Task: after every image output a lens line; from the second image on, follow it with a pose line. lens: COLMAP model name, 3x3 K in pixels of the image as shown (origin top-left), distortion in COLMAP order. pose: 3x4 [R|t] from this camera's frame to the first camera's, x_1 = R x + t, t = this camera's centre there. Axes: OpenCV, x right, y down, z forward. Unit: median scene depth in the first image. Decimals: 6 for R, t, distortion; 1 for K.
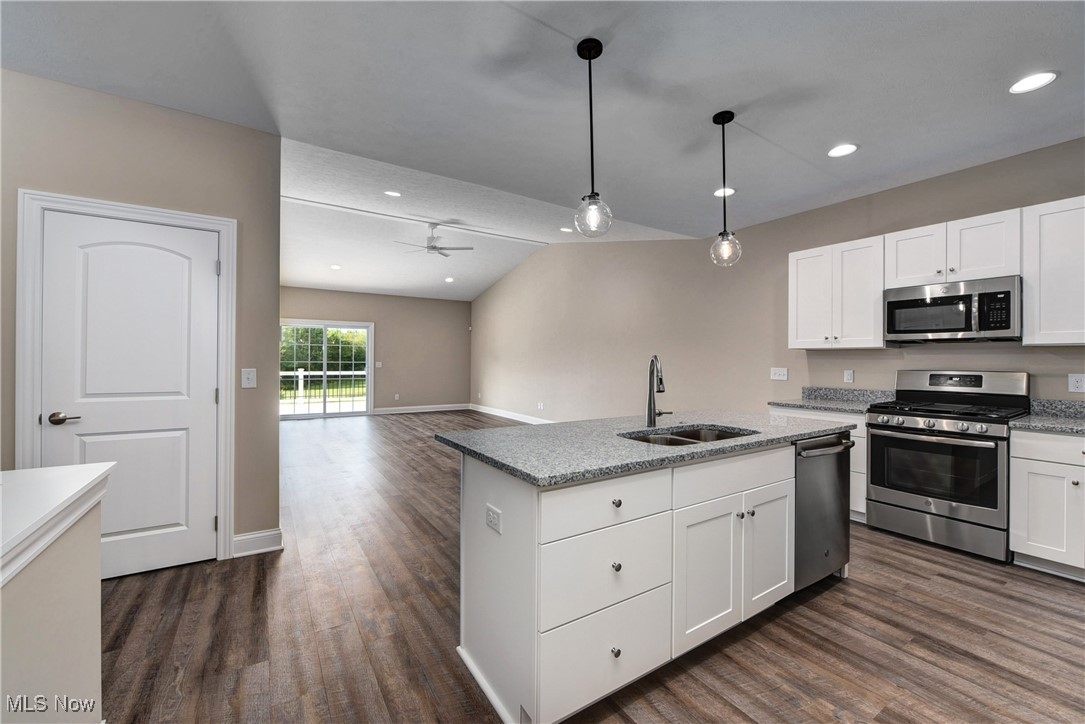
lens RADIAL K [[432.6, 0, 540.8], [0, 432.6, 359.6], [0, 0, 1]] dist [-0.012448, -0.000061]
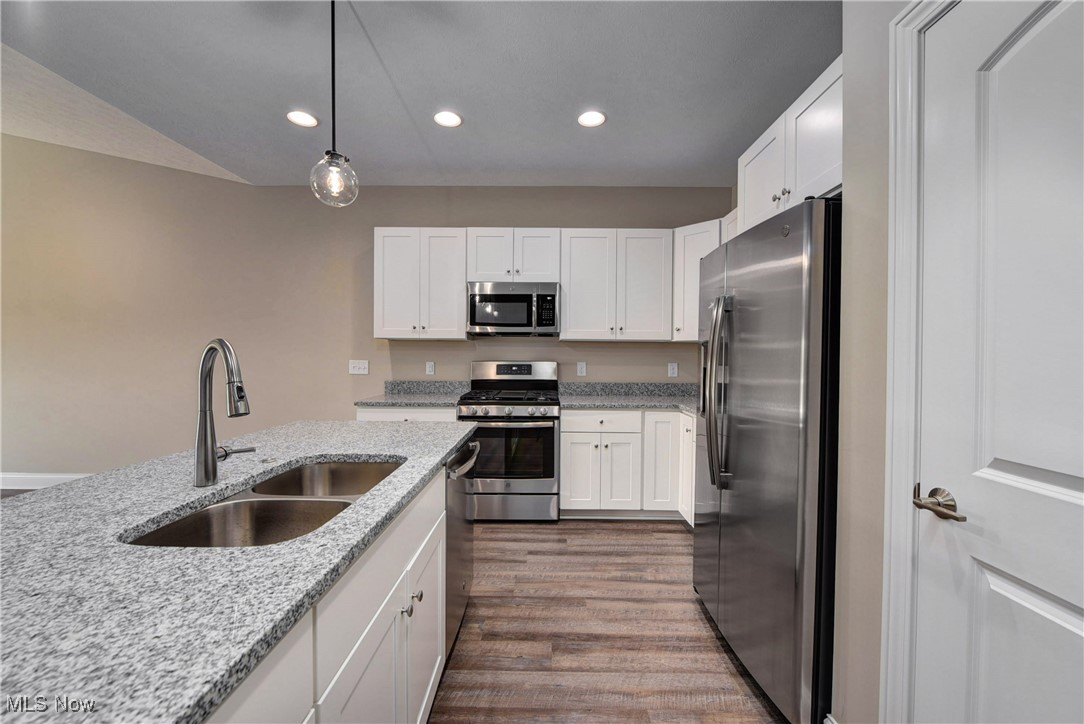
lens RADIAL K [[433.8, 0, 542.6], [0, 433.8, 359.0], [0, 0, 1]] dist [-0.009439, -0.000819]
pose [[0.547638, -0.010362, 0.836651, 0.051169], [-0.004586, 0.999871, 0.015386, 0.003111], [-0.836703, -0.012262, 0.547520, 0.371149]]
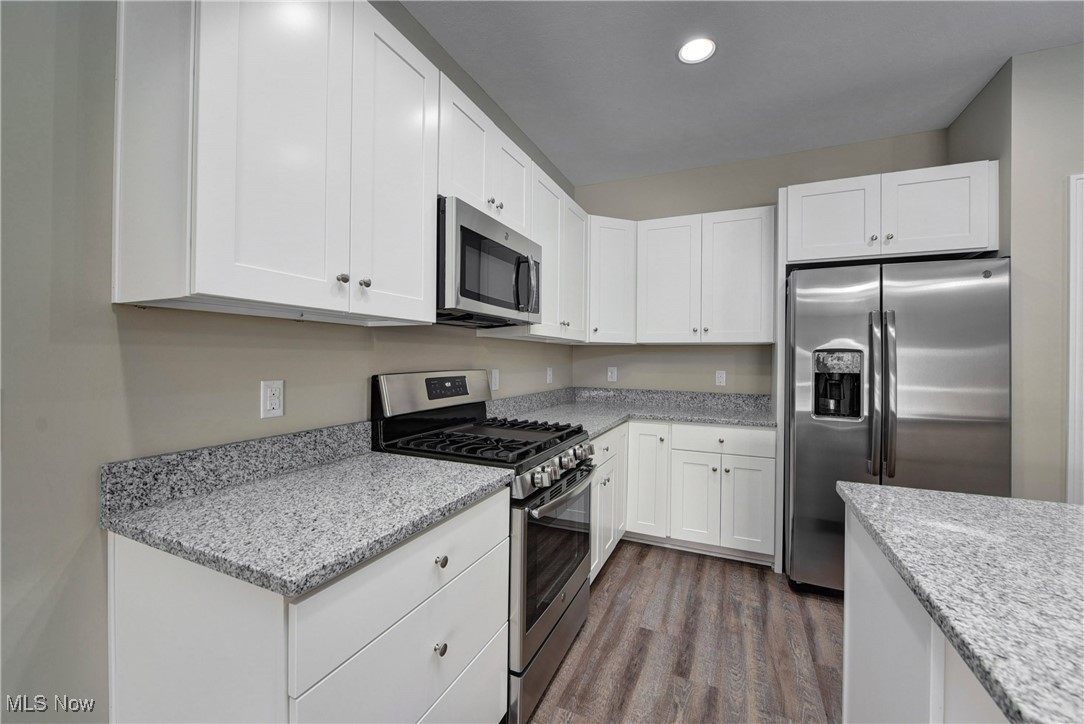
lens RADIAL K [[433.8, 0, 542.6], [0, 433.8, 359.0], [0, 0, 1]] dist [-0.009439, -0.000819]
pose [[-0.543983, -0.010355, 0.839033, 0.471901], [-0.012647, 0.999911, 0.004140, 0.006527], [-0.839001, -0.008359, -0.544065, 1.499094]]
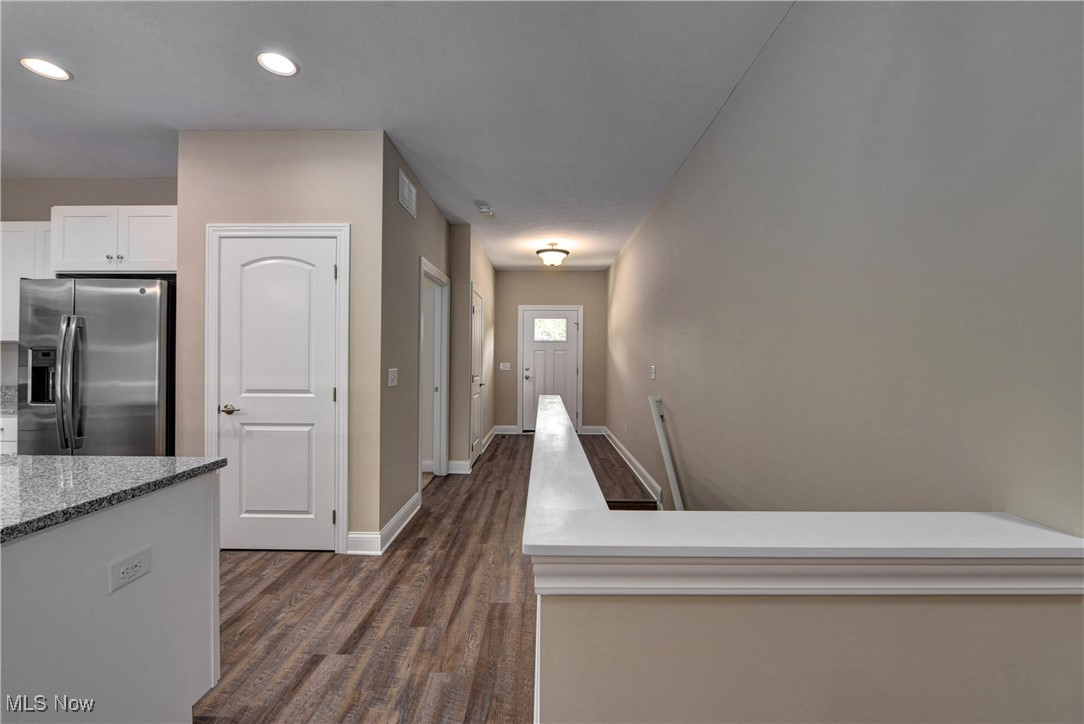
lens RADIAL K [[433.8, 0, 542.6], [0, 433.8, 359.0], [0, 0, 1]] dist [-0.009439, -0.000819]
pose [[-0.838744, -0.010895, 0.544416, -0.677363], [-0.011084, 0.999934, 0.002933, -0.003587], [-0.544412, -0.003574, -0.838810, 0.756327]]
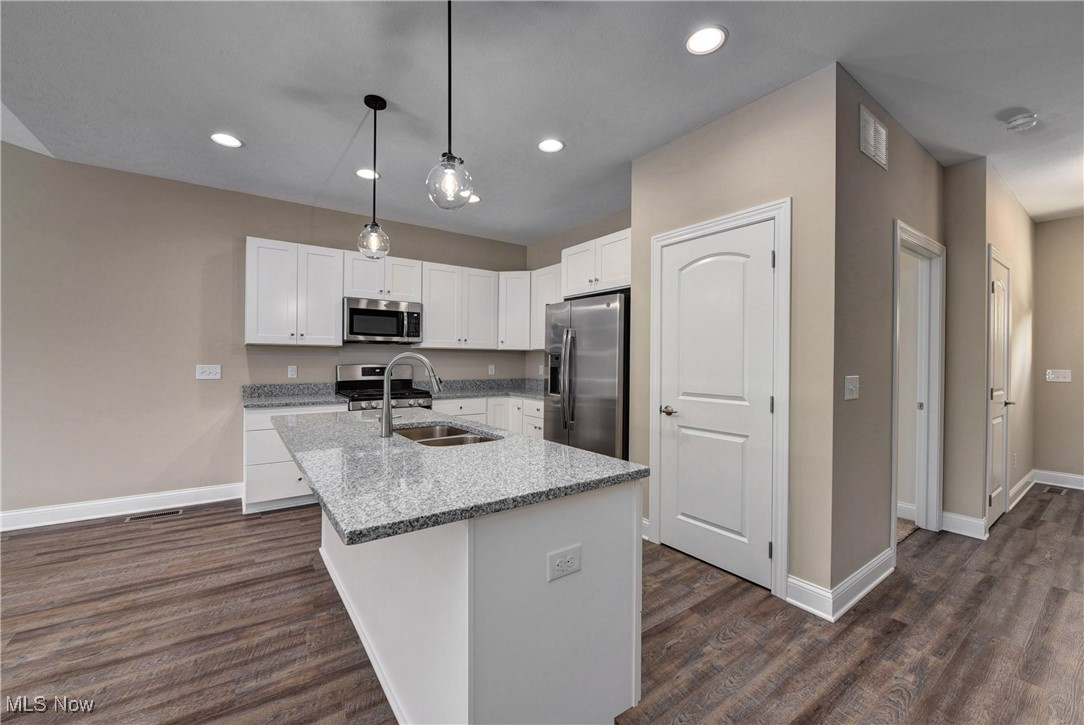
lens RADIAL K [[433.8, 0, 542.6], [0, 433.8, 359.5], [0, 0, 1]] dist [-0.009439, -0.000819]
pose [[-0.048770, -0.006523, 0.998789, -0.541826], [-0.008001, 0.999949, 0.006139, -0.002626], [-0.998778, -0.007692, -0.048820, 0.661635]]
